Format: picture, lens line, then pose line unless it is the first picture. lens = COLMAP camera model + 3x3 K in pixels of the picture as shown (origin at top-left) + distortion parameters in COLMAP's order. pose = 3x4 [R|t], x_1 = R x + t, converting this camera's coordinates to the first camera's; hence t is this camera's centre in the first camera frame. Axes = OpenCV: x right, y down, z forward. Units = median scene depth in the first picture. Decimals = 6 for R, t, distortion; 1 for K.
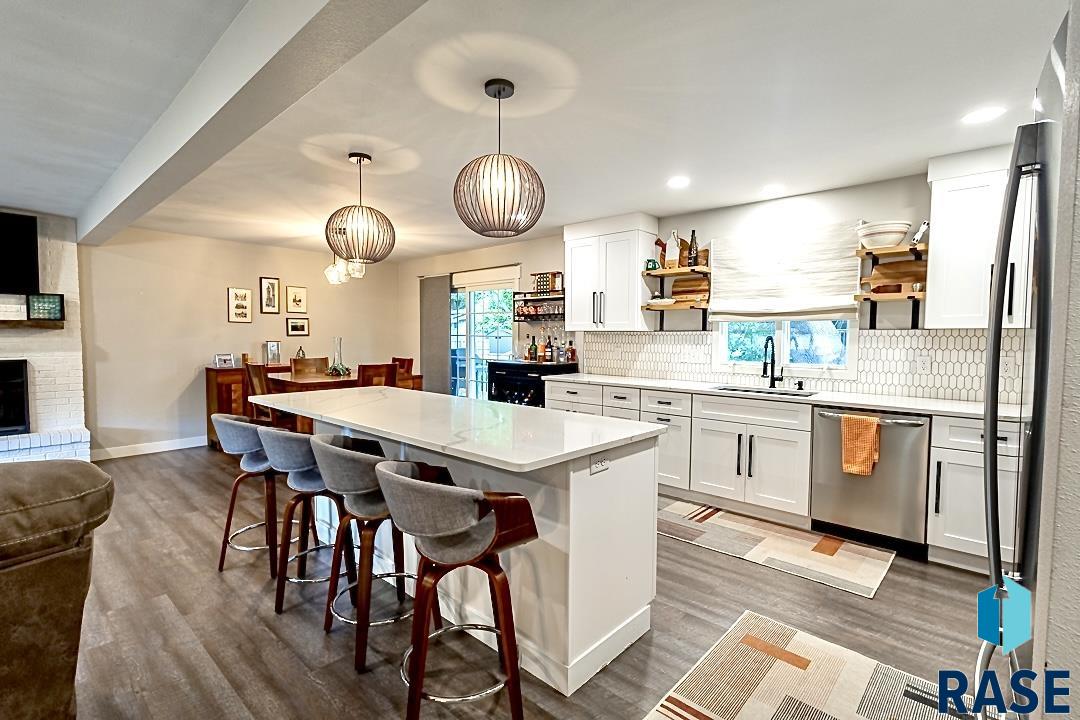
lens RADIAL K [[494.5, 0, 542.3], [0, 494.5, 365.0], [0, 0, 1]] dist [0.014356, 0.000221]
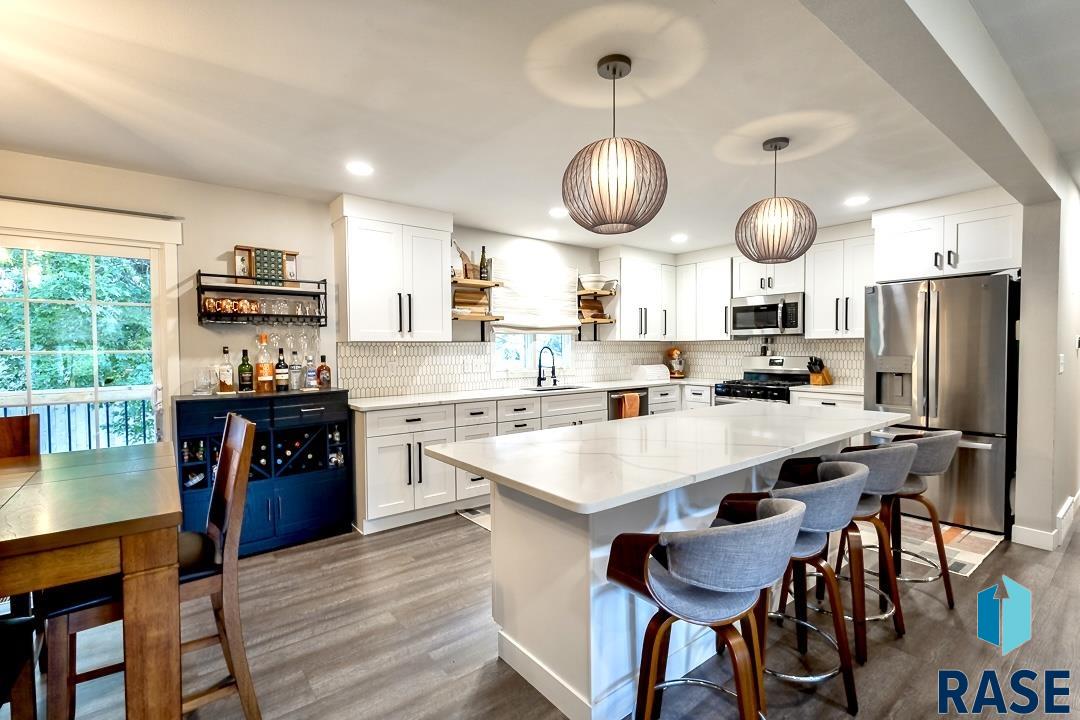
lens RADIAL K [[494.5, 0, 541.1], [0, 494.5, 353.5], [0, 0, 1]] dist [0.014356, 0.000221]
pose [[0.167315, -0.018367, 0.985732, -0.701028], [0.070879, 0.997463, 0.006555, -0.041248], [-0.983352, 0.068771, 0.168193, 0.694394]]
